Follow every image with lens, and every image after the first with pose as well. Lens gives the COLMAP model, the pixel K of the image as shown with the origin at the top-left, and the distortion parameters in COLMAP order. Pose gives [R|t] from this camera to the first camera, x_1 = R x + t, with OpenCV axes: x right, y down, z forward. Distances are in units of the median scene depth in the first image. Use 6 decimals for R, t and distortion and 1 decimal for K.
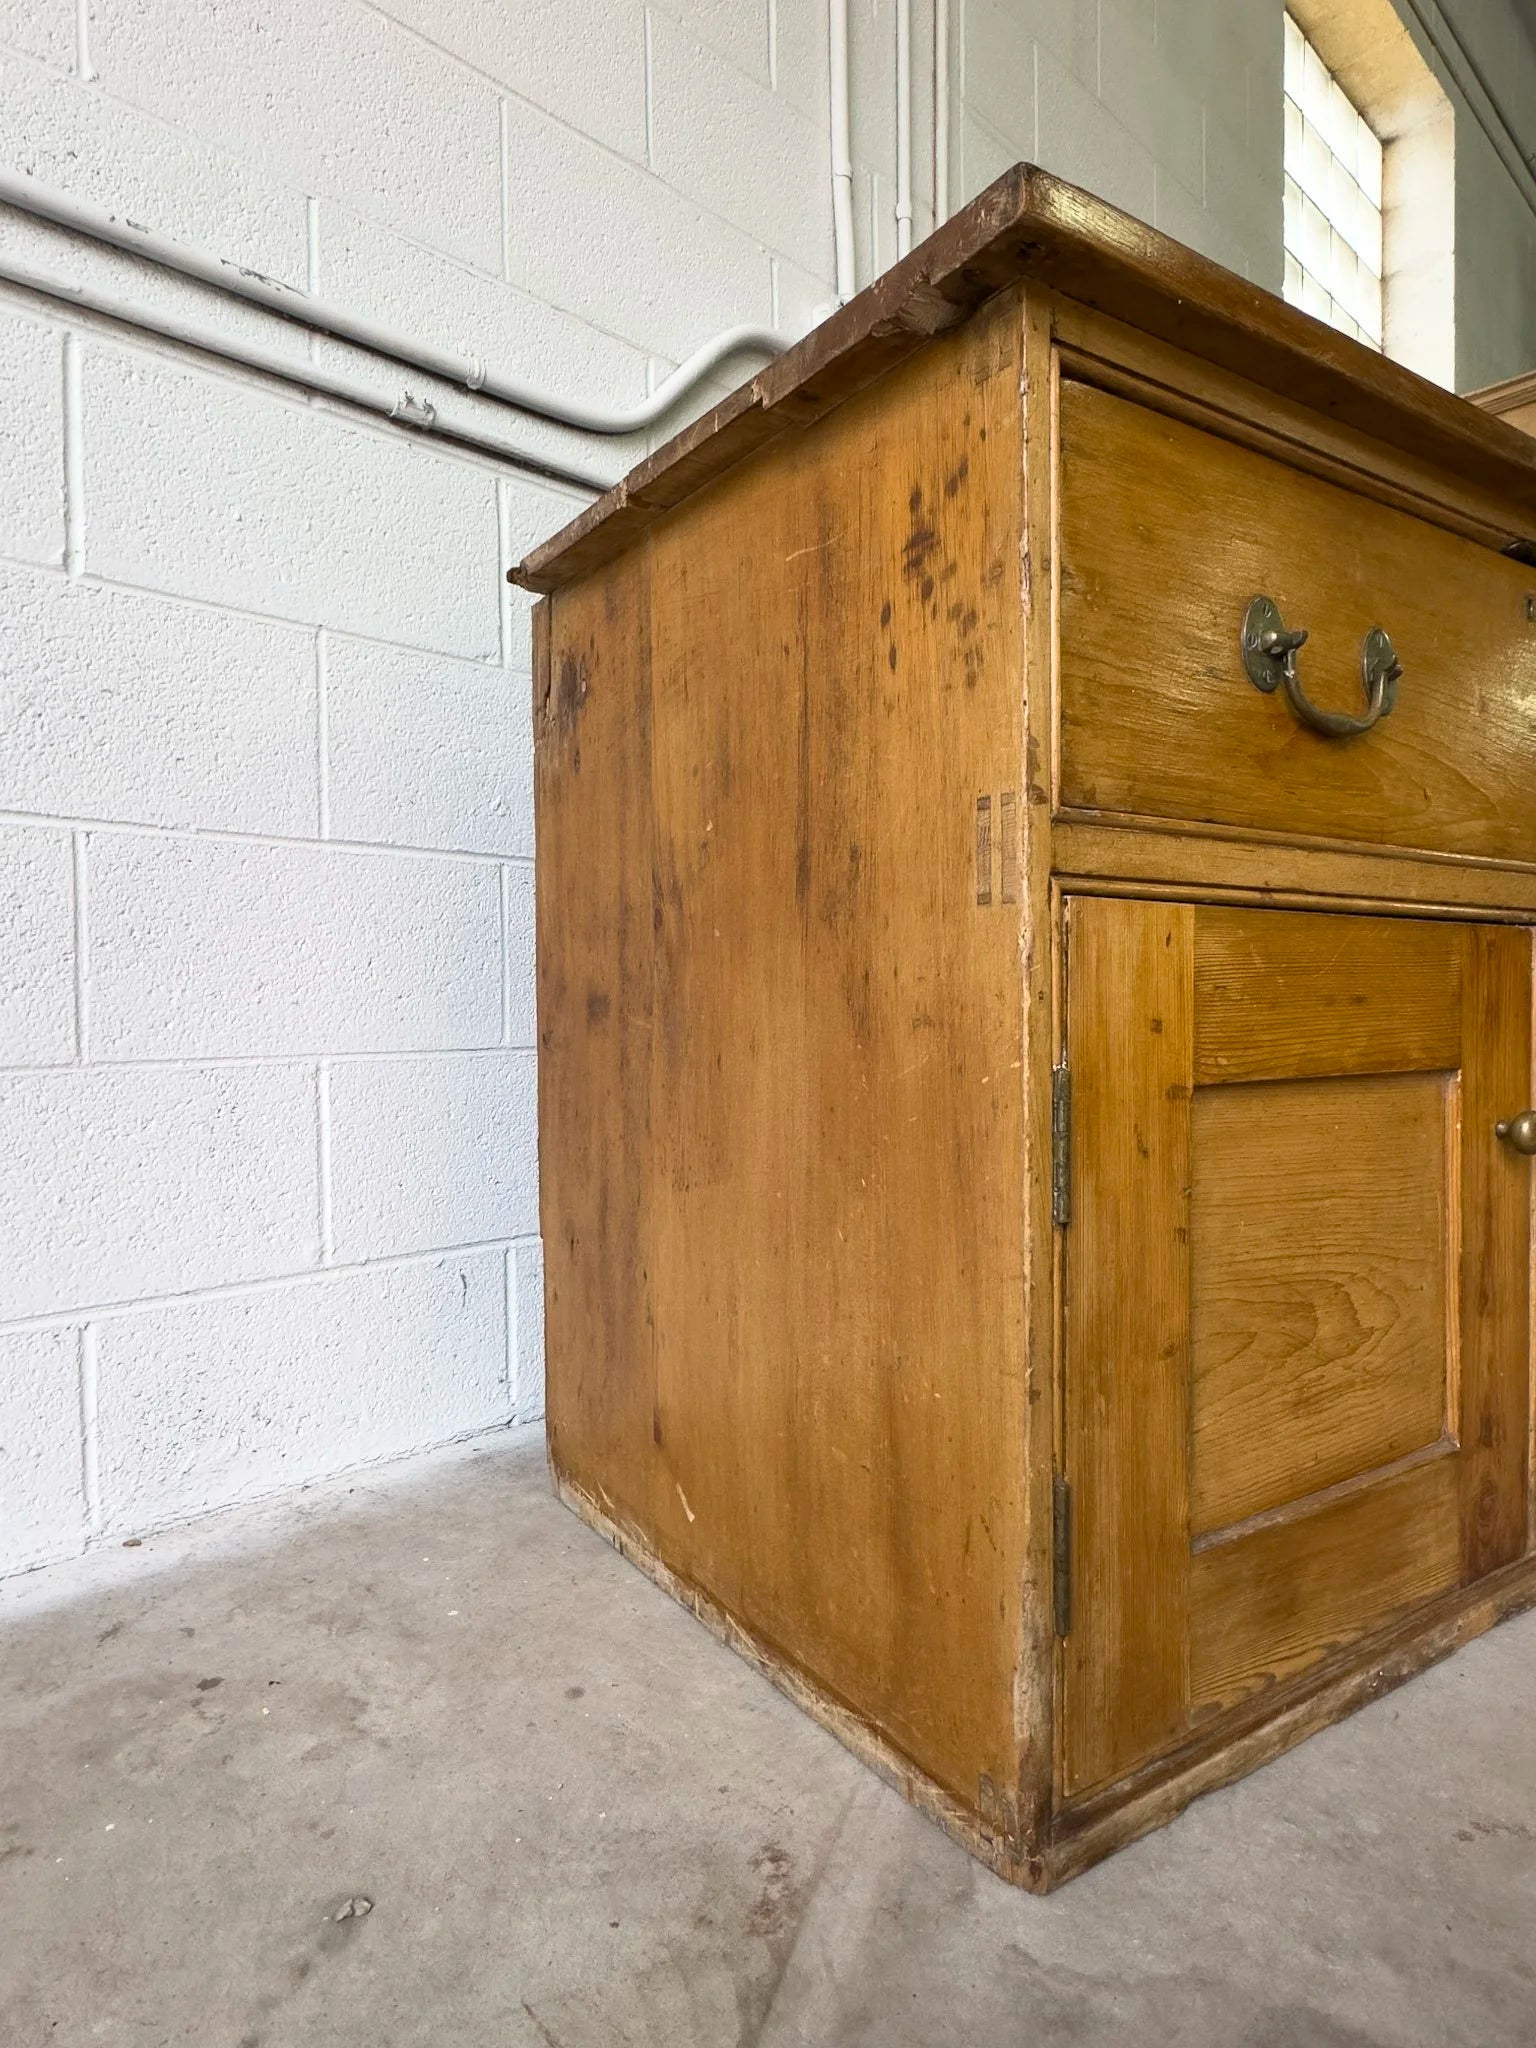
lens RADIAL K [[1429.7, 0, 765.0], [0, 1429.7, 1017.2], [0, 0, 1]] dist [-0.000995, -0.003972]
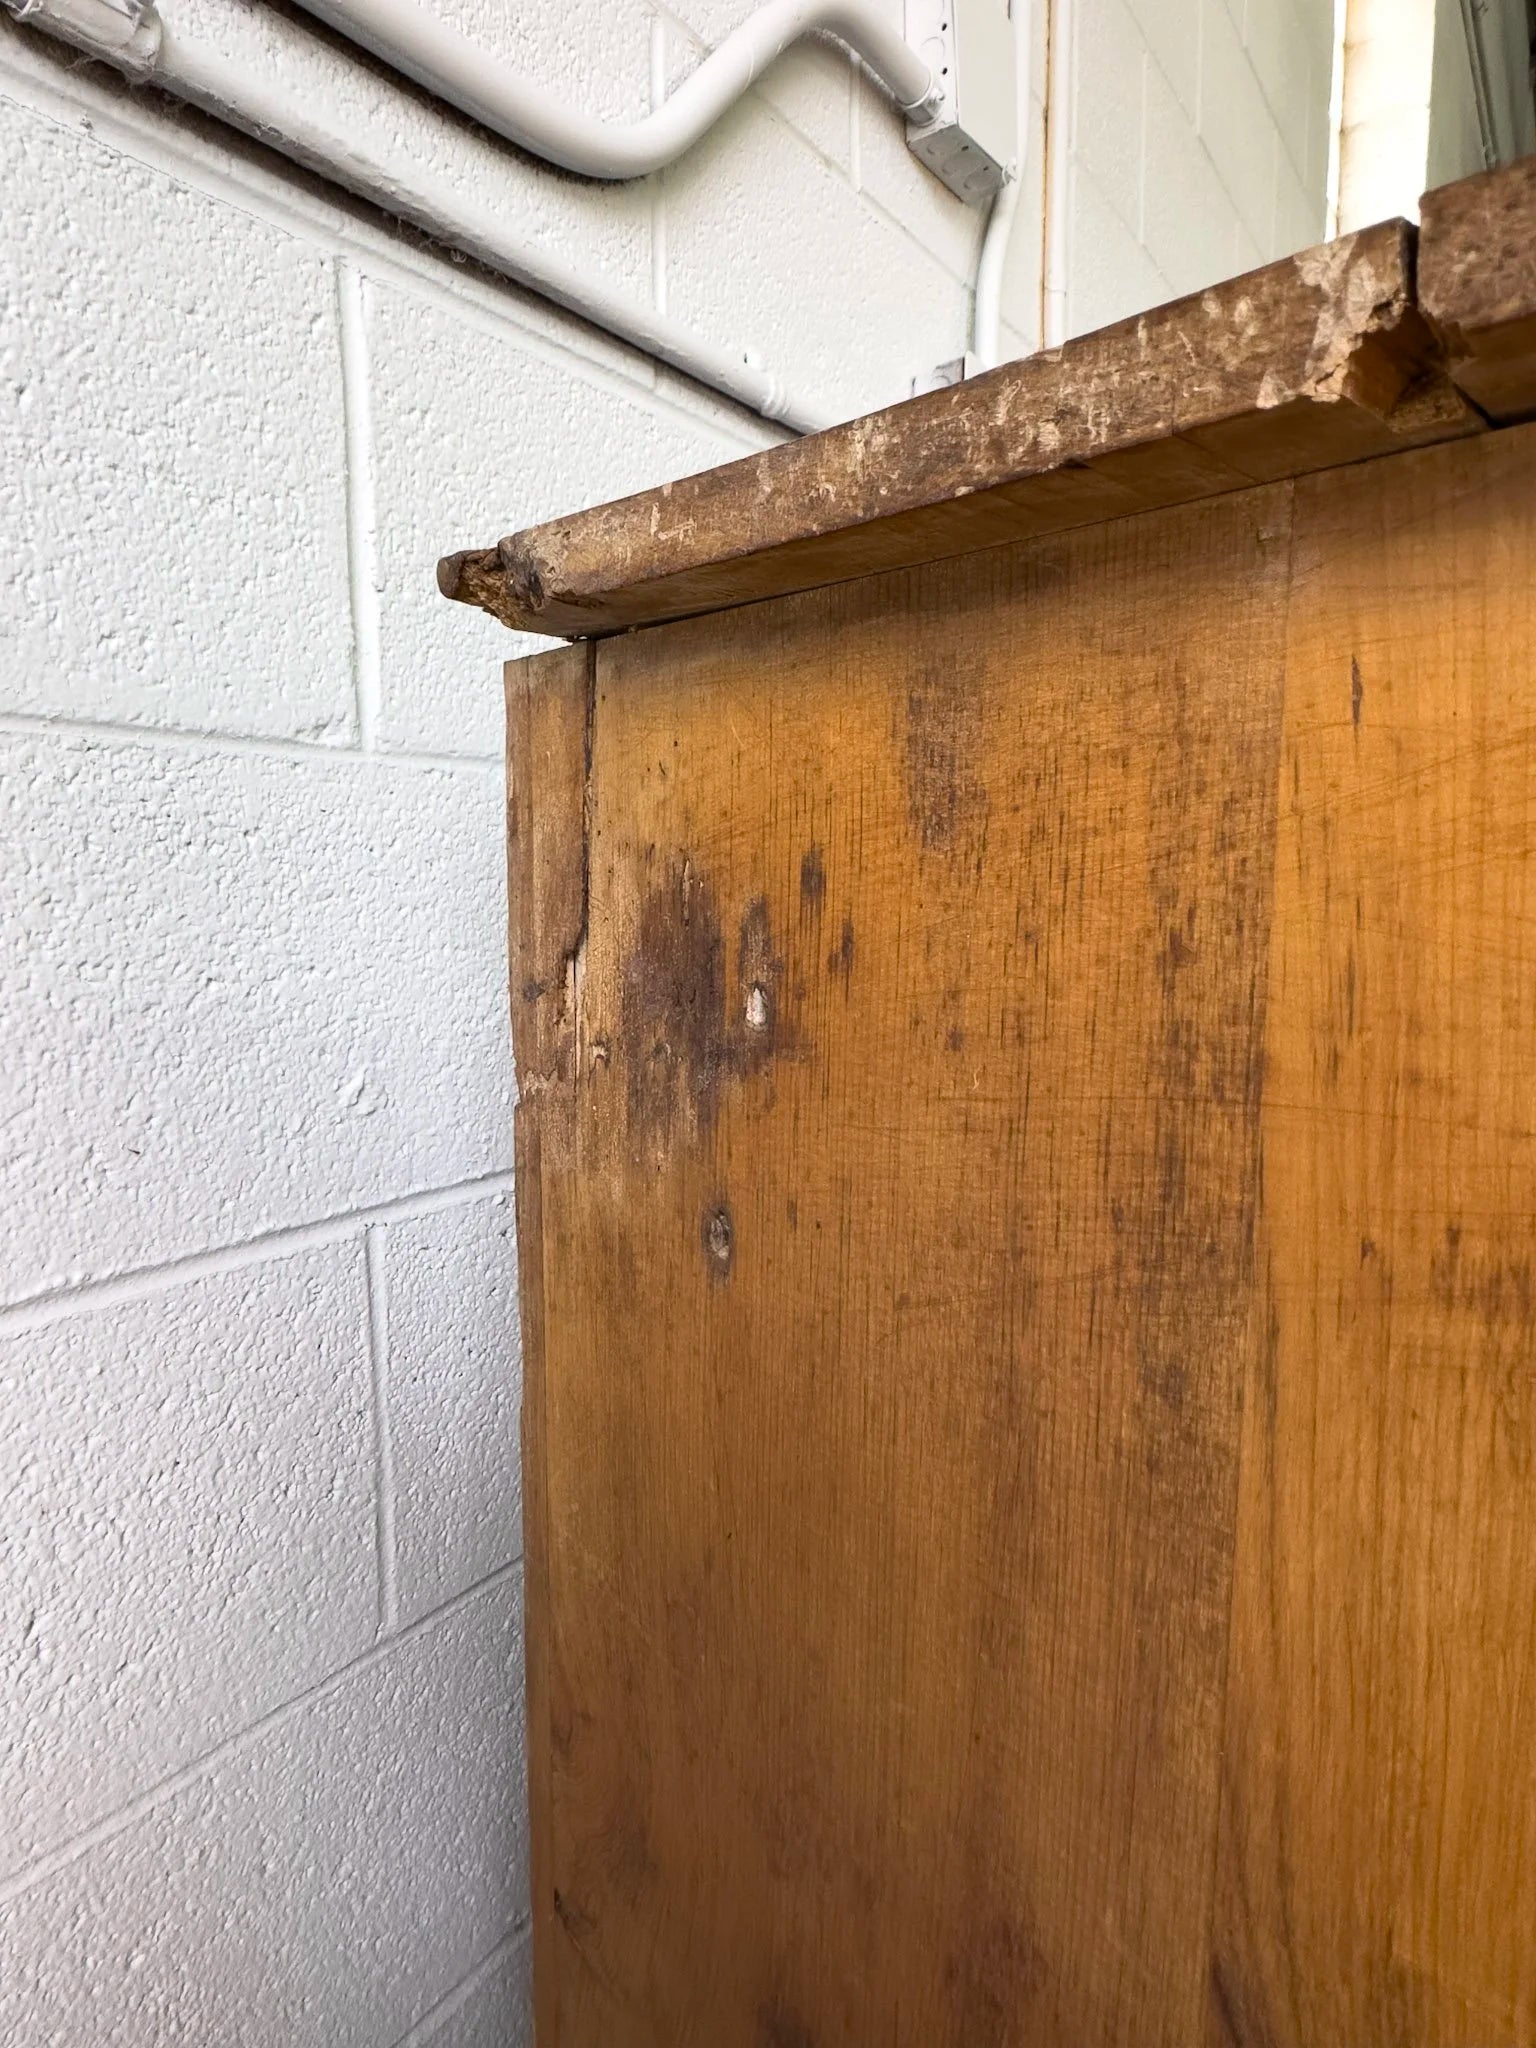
lens RADIAL K [[1378.4, 0, 768.0], [0, 1378.4, 1024.0], [0, 0, 1]] dist [-0.002779, 0.000560]
pose [[0.982950, -0.010646, 0.183564, -0.148764], [-0.008671, 0.994528, 0.104113, -0.217915], [-0.183668, -0.103929, 0.977479, 0.614222]]
